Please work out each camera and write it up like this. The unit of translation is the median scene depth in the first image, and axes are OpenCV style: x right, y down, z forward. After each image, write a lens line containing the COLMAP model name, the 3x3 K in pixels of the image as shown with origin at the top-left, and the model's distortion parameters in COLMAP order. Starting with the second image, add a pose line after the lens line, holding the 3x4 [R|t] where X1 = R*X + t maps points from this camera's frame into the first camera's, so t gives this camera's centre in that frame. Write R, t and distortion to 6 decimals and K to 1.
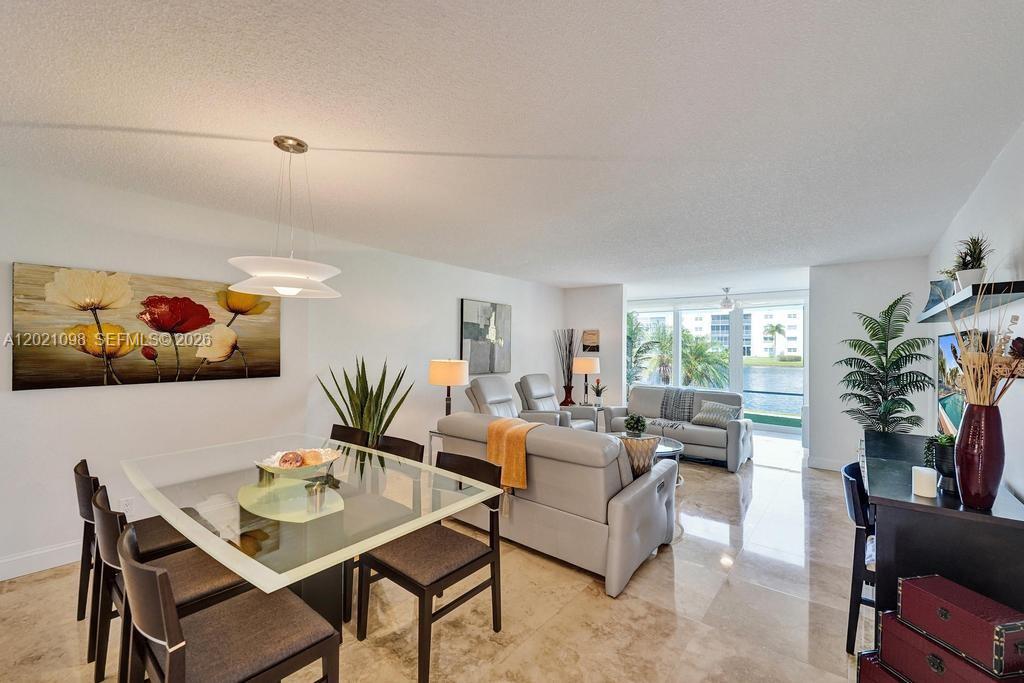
lens RADIAL K [[421.4, 0, 503.9], [0, 421.4, 344.6], [0, 0, 1]] dist [0.022380, -0.015867]
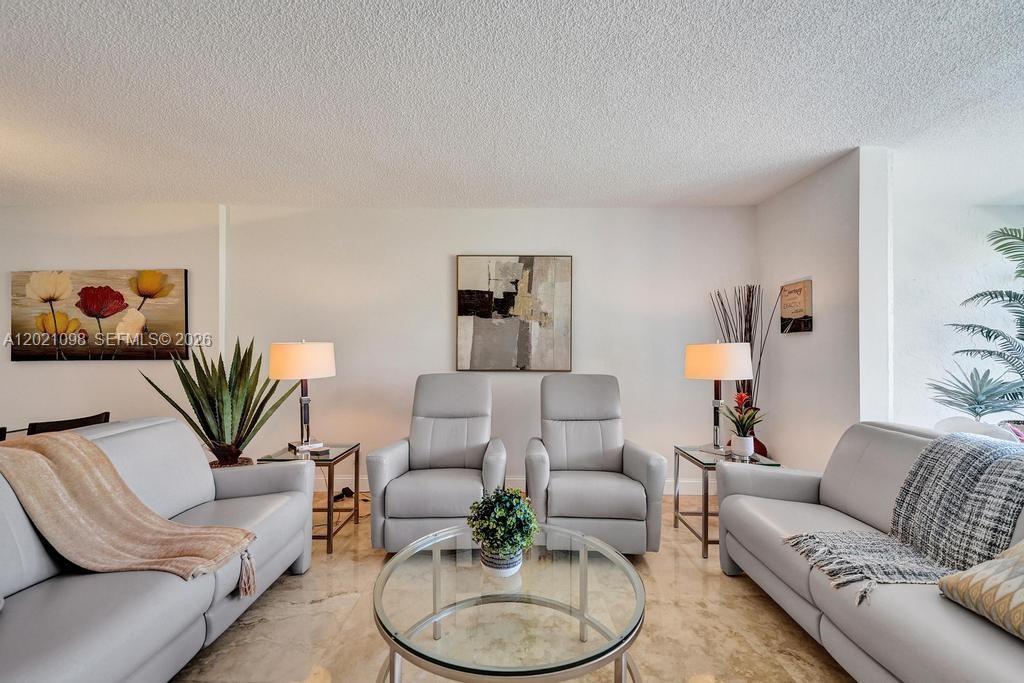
lens RADIAL K [[421.4, 0, 507.6], [0, 421.4, 351.2], [0, 0, 1]] dist [0.022380, -0.015867]
pose [[0.631511, -0.007622, -0.775330, 0.519762], [0.010692, 0.999942, -0.001121, 0.048653], [0.775293, -0.007582, 0.631556, 0.715325]]
